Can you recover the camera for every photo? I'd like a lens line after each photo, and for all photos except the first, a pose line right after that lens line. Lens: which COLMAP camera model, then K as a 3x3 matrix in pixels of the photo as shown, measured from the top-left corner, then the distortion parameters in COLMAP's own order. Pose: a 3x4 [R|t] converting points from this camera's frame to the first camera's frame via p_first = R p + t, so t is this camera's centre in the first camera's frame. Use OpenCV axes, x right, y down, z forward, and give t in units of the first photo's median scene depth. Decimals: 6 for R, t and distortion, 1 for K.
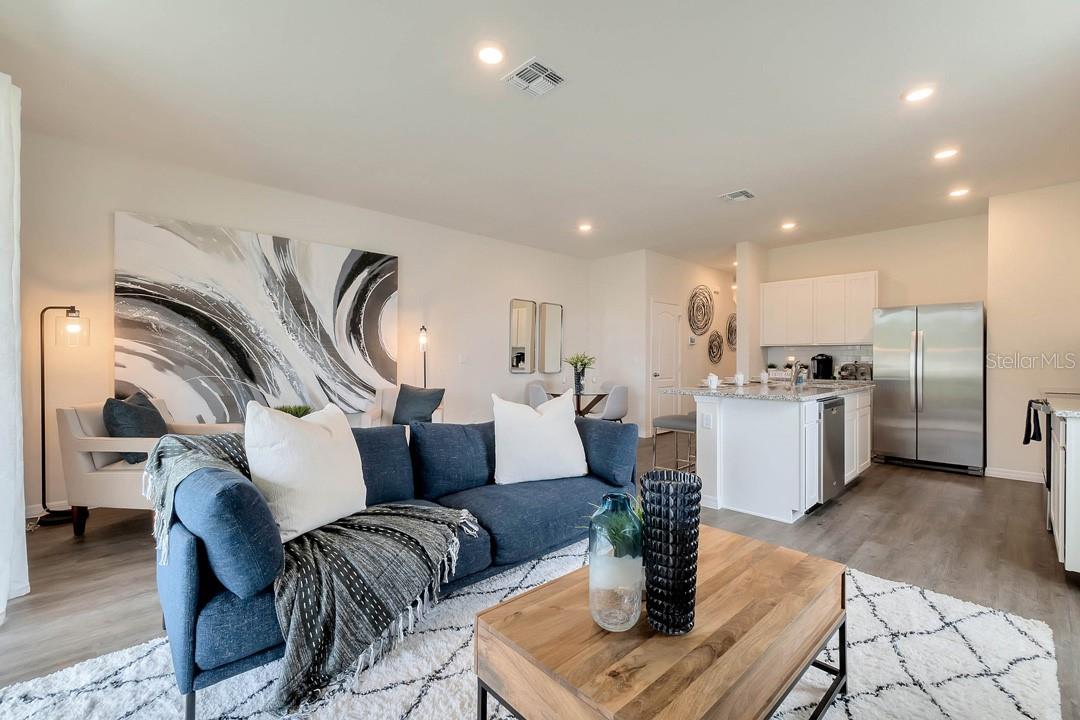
lens RADIAL K [[500.7, 0, 542.8], [0, 500.7, 356.9], [0, 0, 1]] dist [-0.001930, -0.000611]
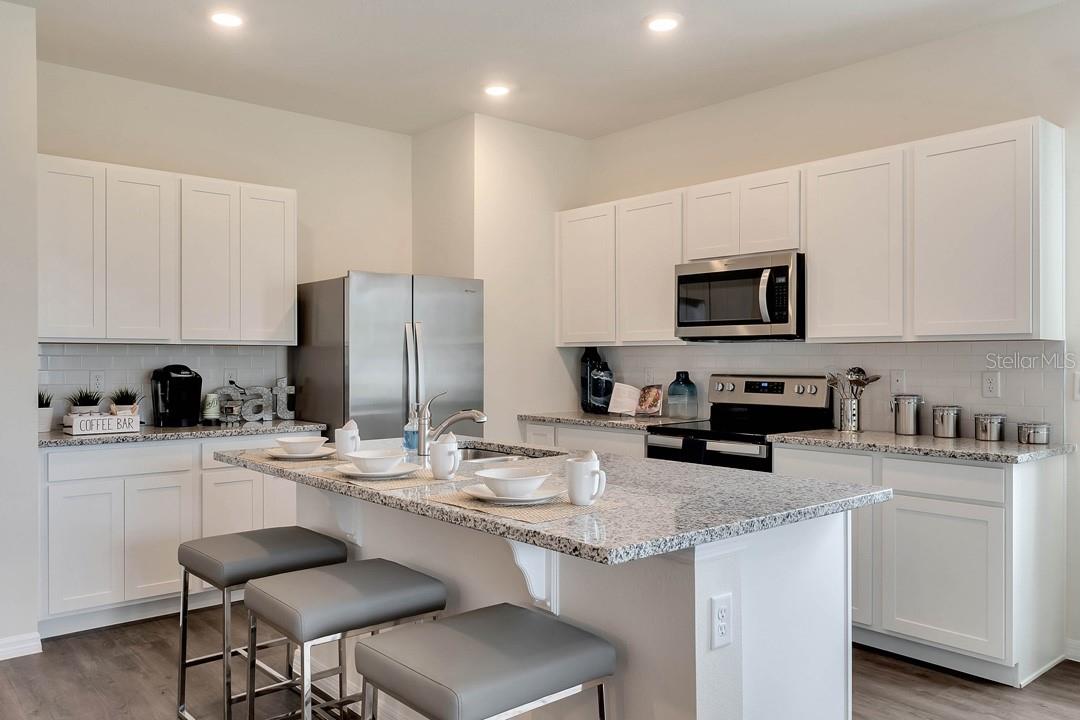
lens RADIAL K [[839.7, 0, 548.2], [0, 839.7, 353.8], [0, 0, 1]] dist [-0.006548, 0.013244]
pose [[0.067323, 0.003408, 0.997725, -0.130916], [-0.003983, 0.999987, -0.003147, -0.018115], [-0.997723, -0.003762, 0.067336, 0.866302]]
